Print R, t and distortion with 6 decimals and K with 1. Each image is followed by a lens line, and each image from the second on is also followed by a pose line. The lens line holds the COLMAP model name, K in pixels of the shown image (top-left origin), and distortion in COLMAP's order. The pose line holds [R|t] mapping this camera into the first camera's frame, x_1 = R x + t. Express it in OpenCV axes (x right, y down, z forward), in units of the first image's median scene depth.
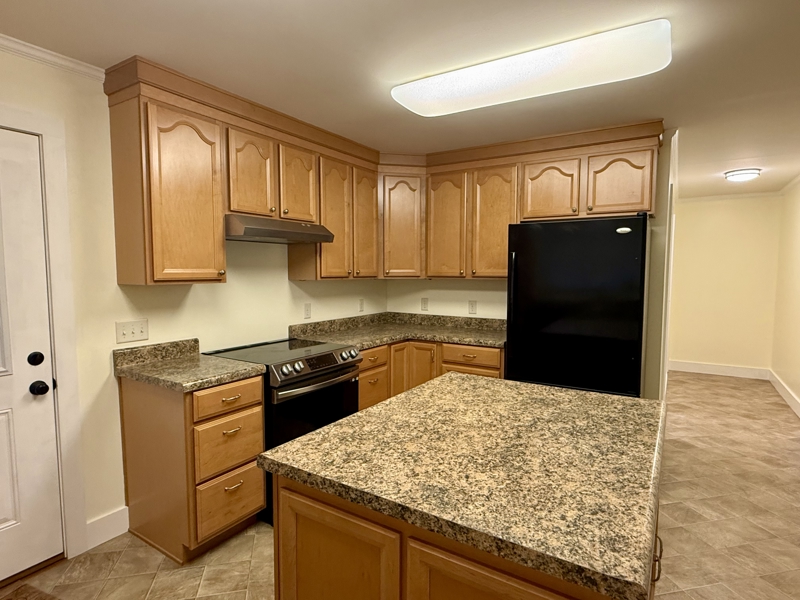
lens RADIAL K [[433.2, 0, 410.5], [0, 433.2, 299.0], [0, 0, 1]] dist [0.015900, -0.000623]
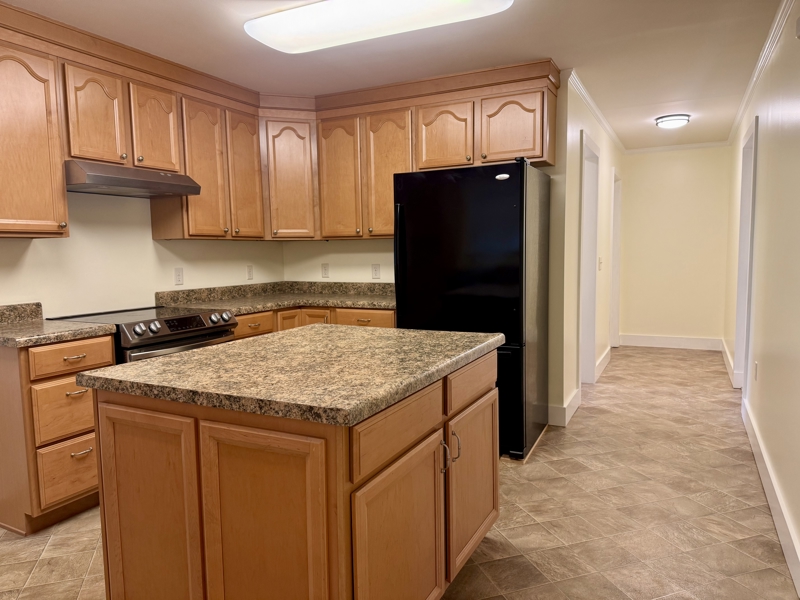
lens RADIAL K [[553.0, 0, 406.4], [0, 553.0, 298.8], [0, 0, 1]] dist [0.061792, -0.054369]
pose [[0.996598, -0.026032, 0.078201, 0.157715], [0.024568, 0.999505, 0.019630, 0.075491], [-0.078674, -0.017642, 0.996744, -0.192163]]
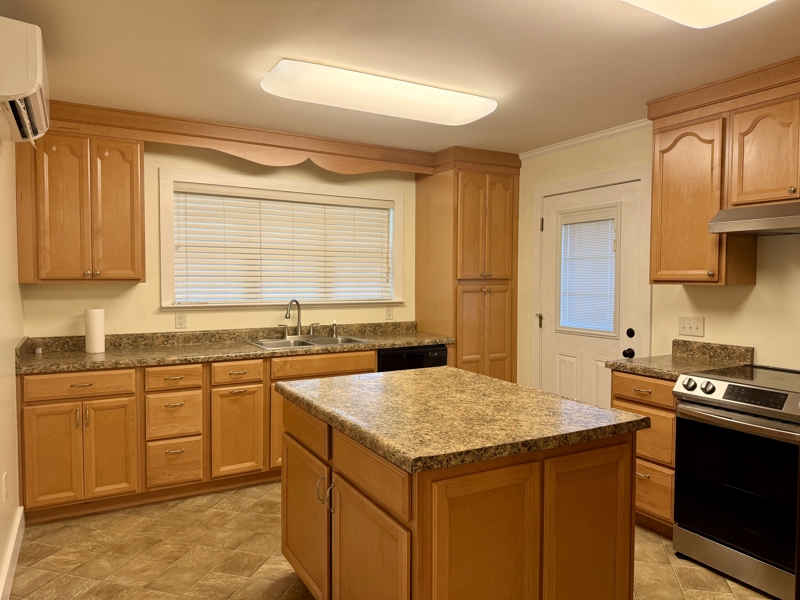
lens RADIAL K [[552.9, 0, 408.6], [0, 552.9, 299.2], [0, 0, 1]] dist [0.084232, -0.001578]
pose [[-0.464785, 0.030235, -0.884907, 0.841159], [-0.074698, 0.994515, 0.073214, -0.041020], [0.882267, 0.100129, -0.459977, 0.863919]]
